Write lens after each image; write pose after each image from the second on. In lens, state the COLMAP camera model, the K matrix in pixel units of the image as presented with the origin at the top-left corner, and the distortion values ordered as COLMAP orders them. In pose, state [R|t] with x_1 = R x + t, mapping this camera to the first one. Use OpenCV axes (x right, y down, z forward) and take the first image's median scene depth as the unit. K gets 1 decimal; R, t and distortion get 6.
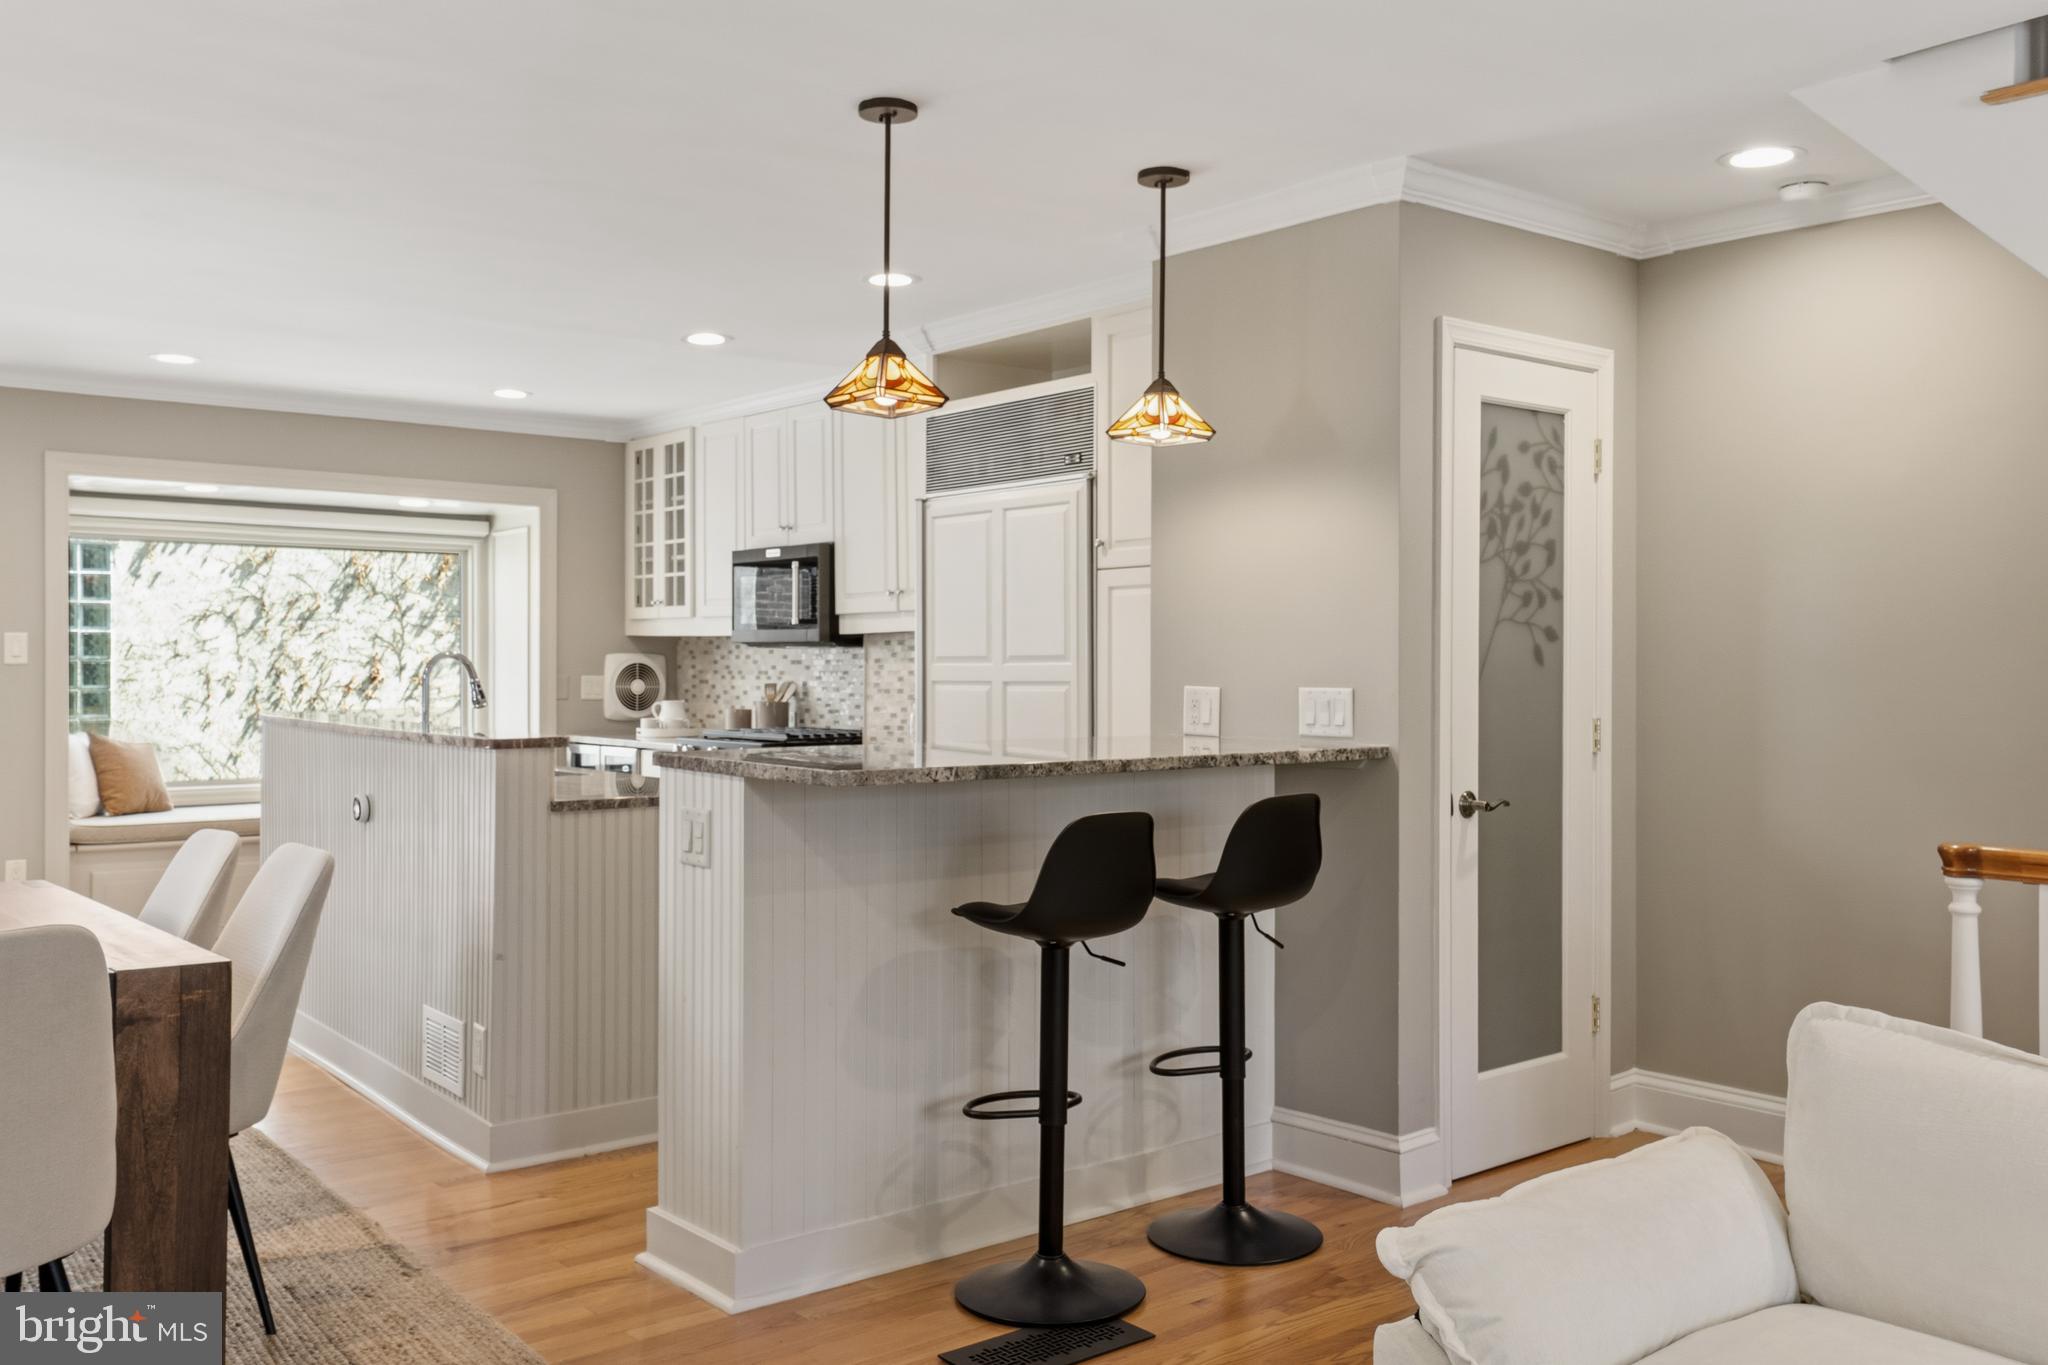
lens RADIAL K [[1727.6, 0, 1019.9], [0, 1727.6, 666.4], [0, 0, 1]] dist [-0.009099, 0.008484]
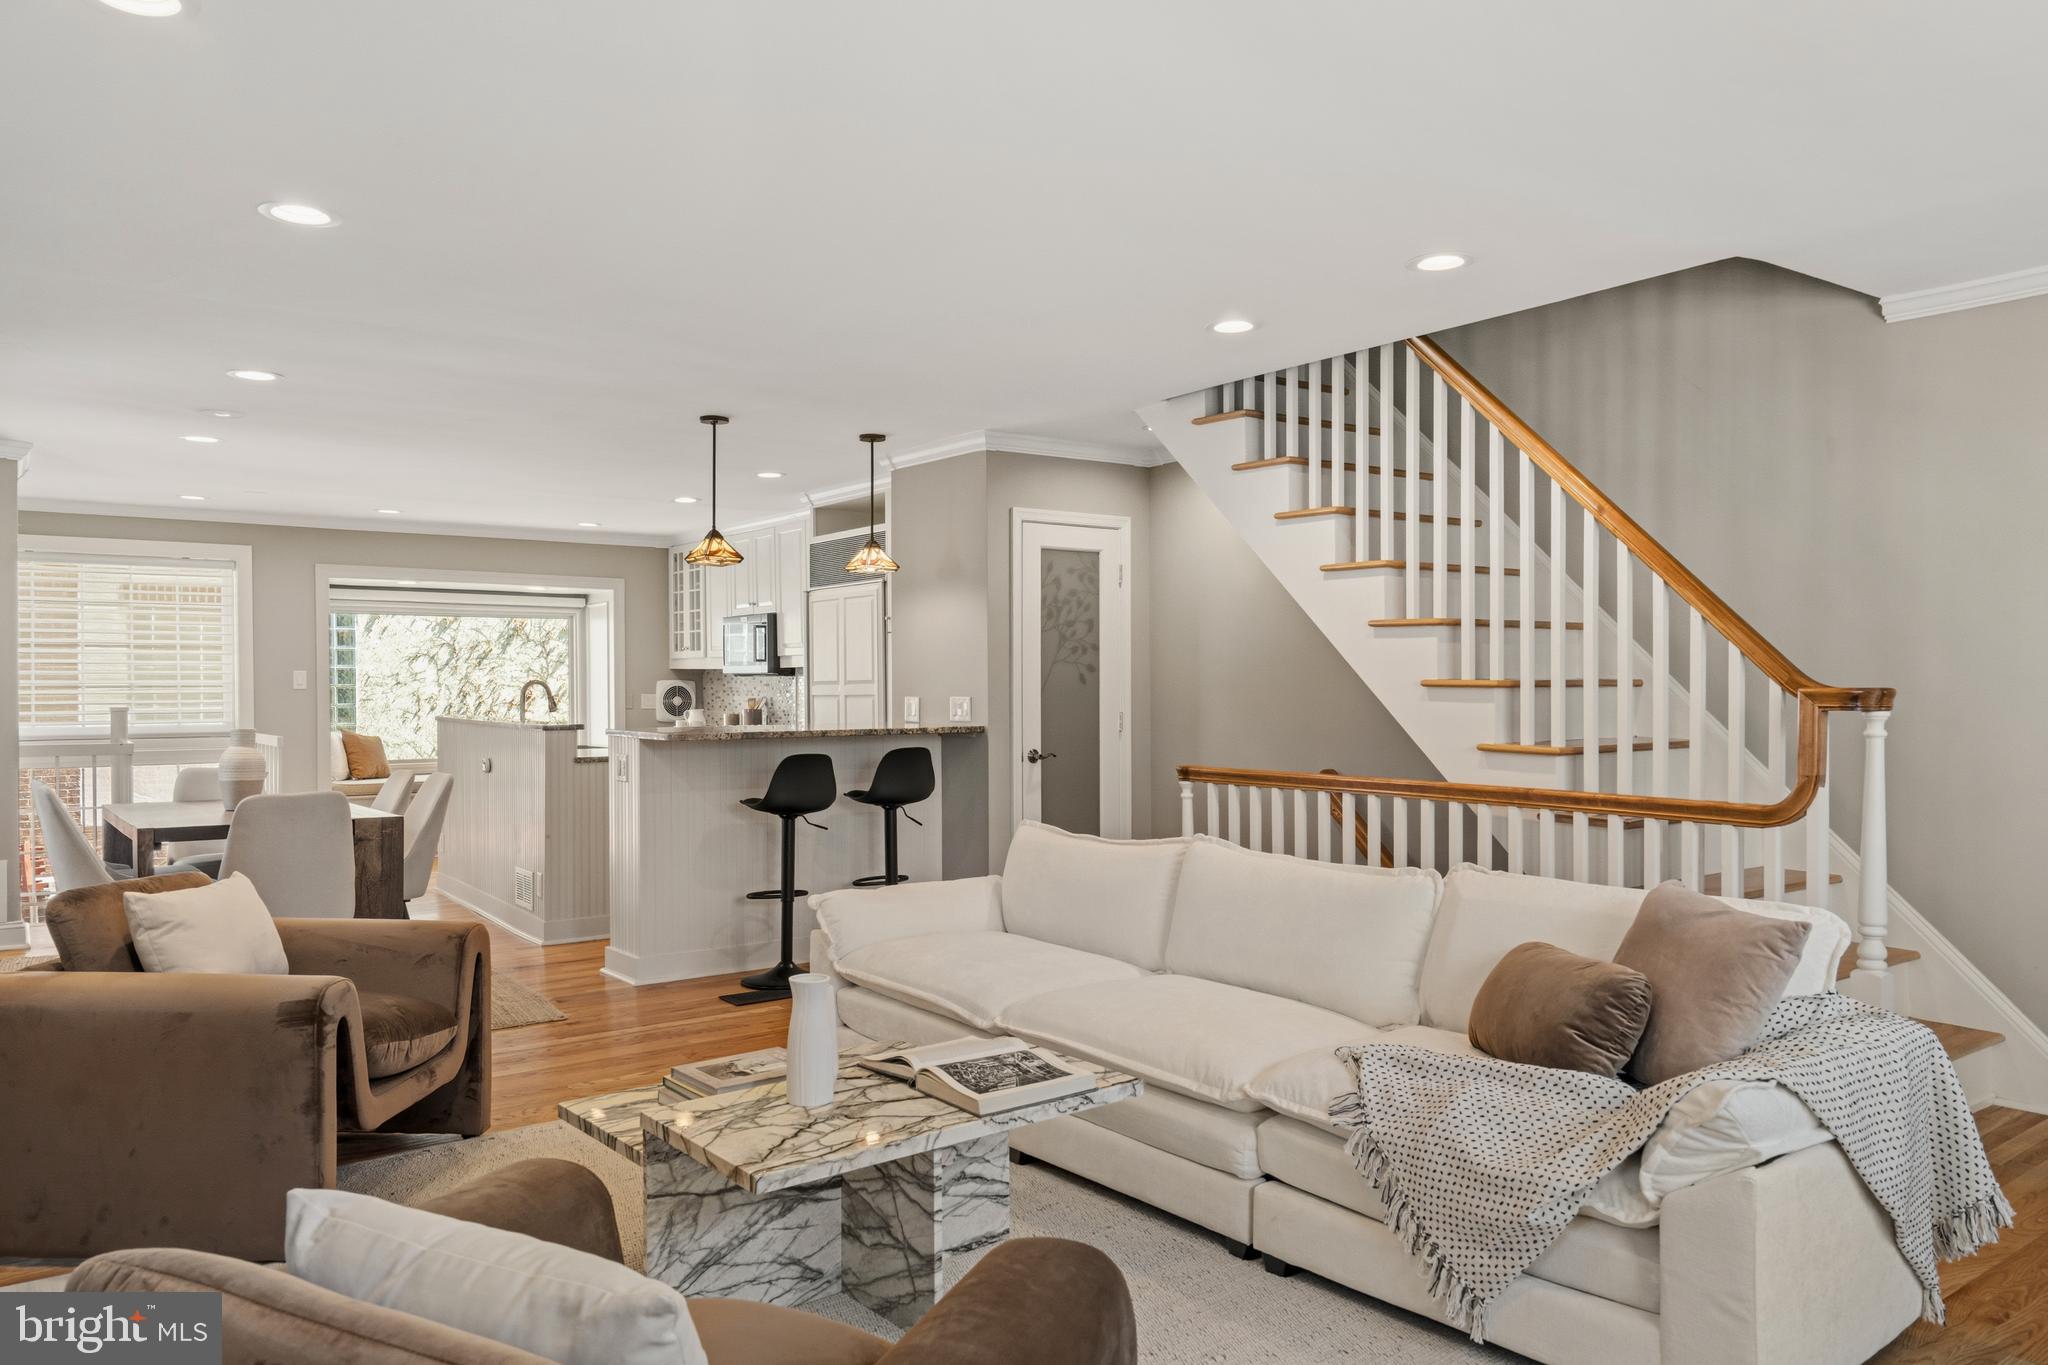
lens RADIAL K [[1391.8, 0, 1022.3], [0, 1391.8, 696.7], [0, 0, 1]] dist [-0.013325, -0.005222]
pose [[0.999236, -0.006215, -0.038595, 0.155075], [0.006484, 0.999955, 0.006854, 0.001028], [0.038551, -0.007099, 0.999231, -0.288272]]
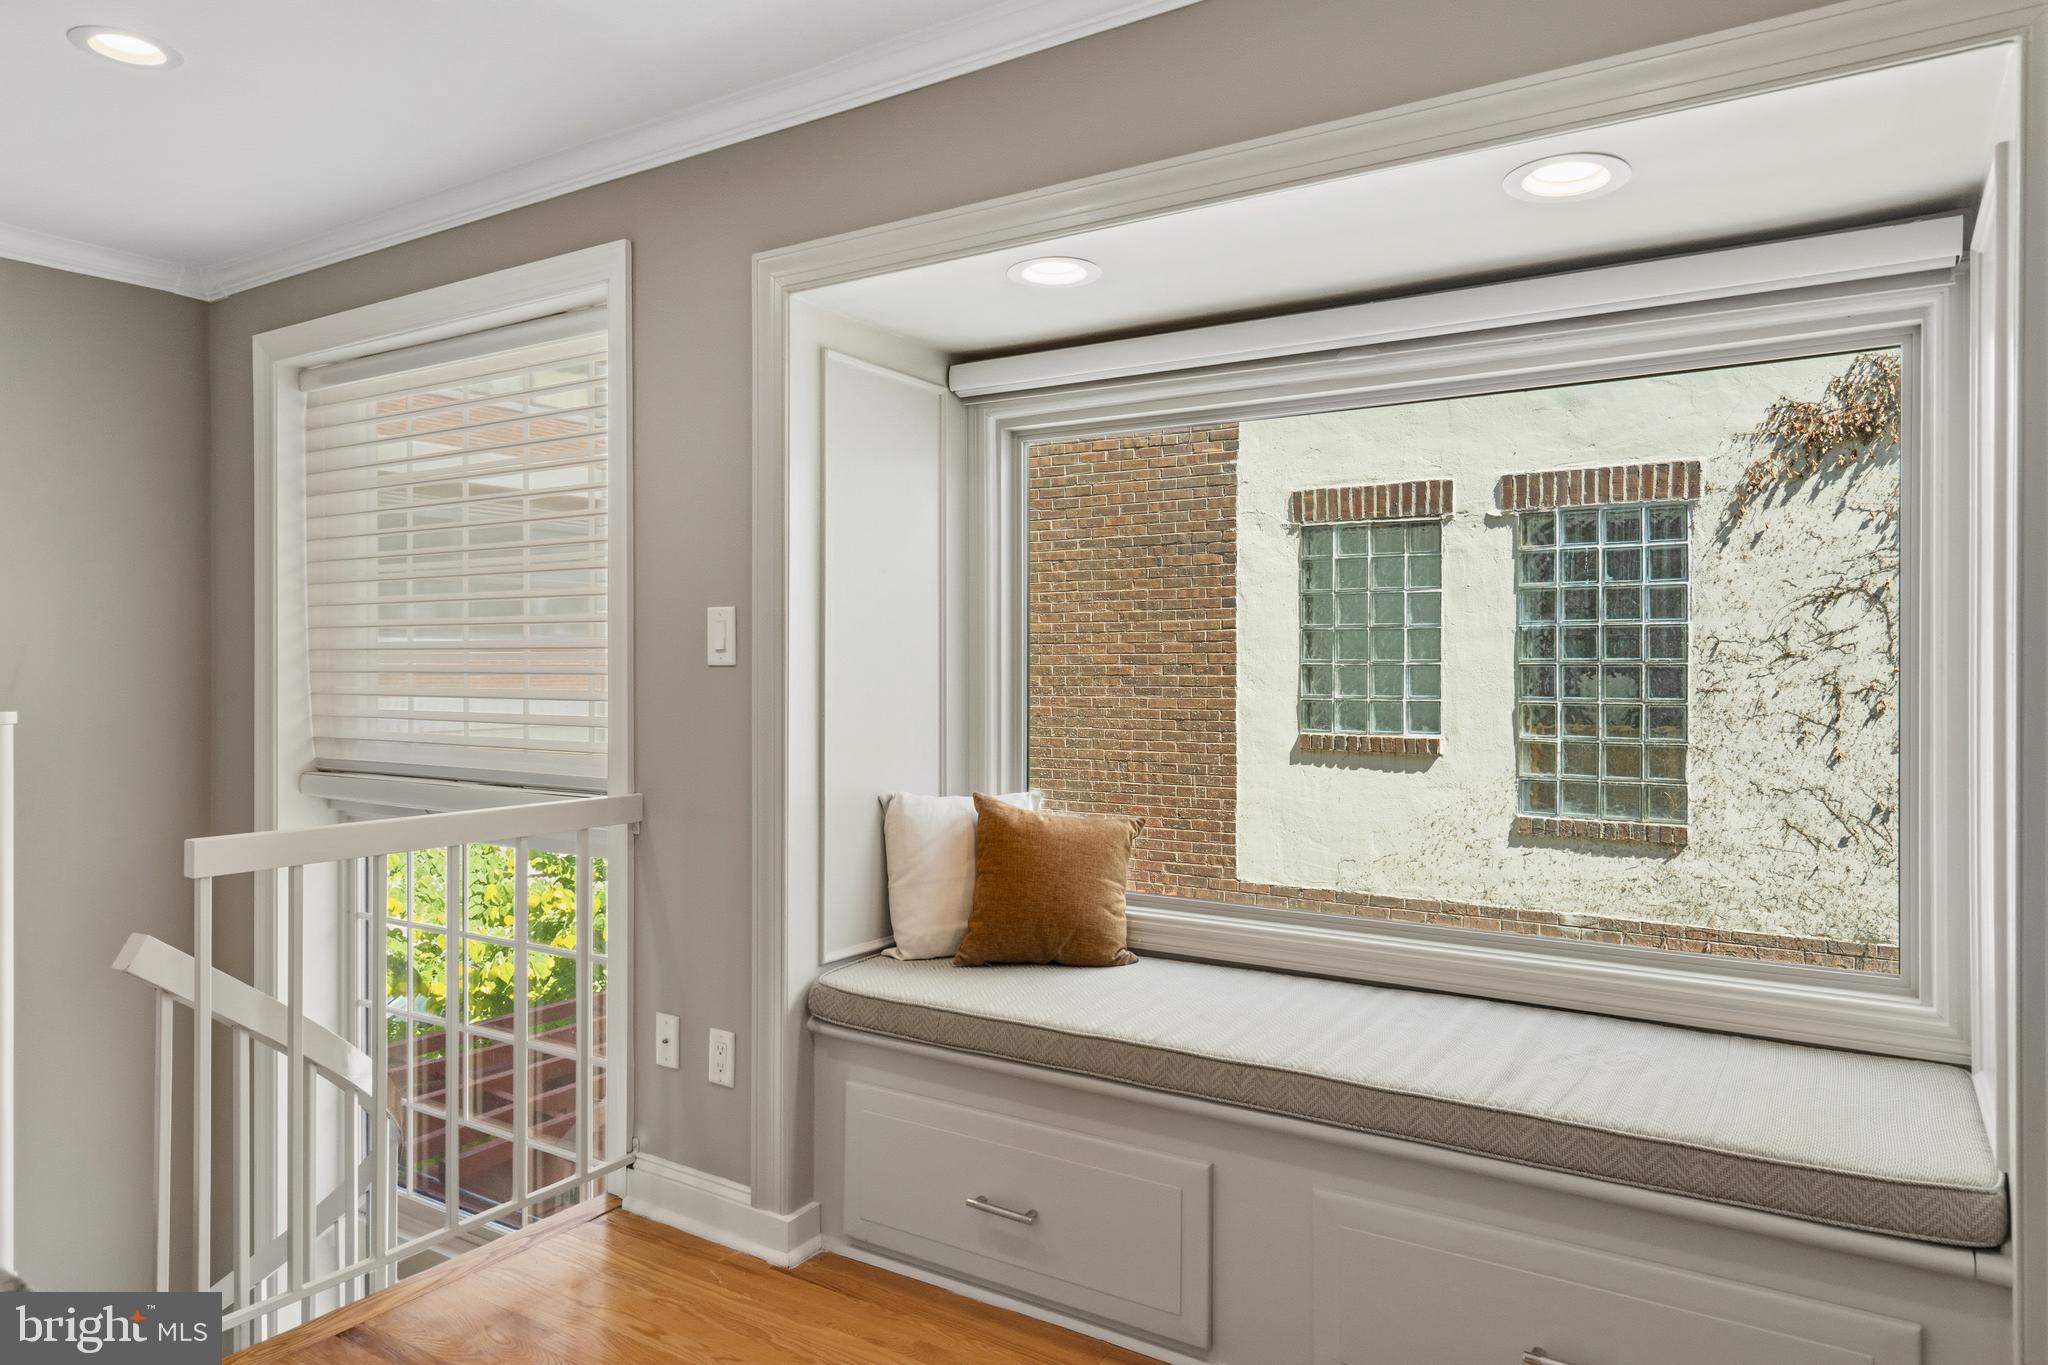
lens RADIAL K [[1344.1, 0, 1019.8], [0, 1344.1, 676.9], [0, 0, 1]] dist [0.029321, -0.002892]
pose [[0.331330, 0.002752, -0.943511, -0.125948], [-0.001350, 0.999996, 0.002443, 0.001703], [0.943514, 0.000464, 0.331332, 0.803350]]
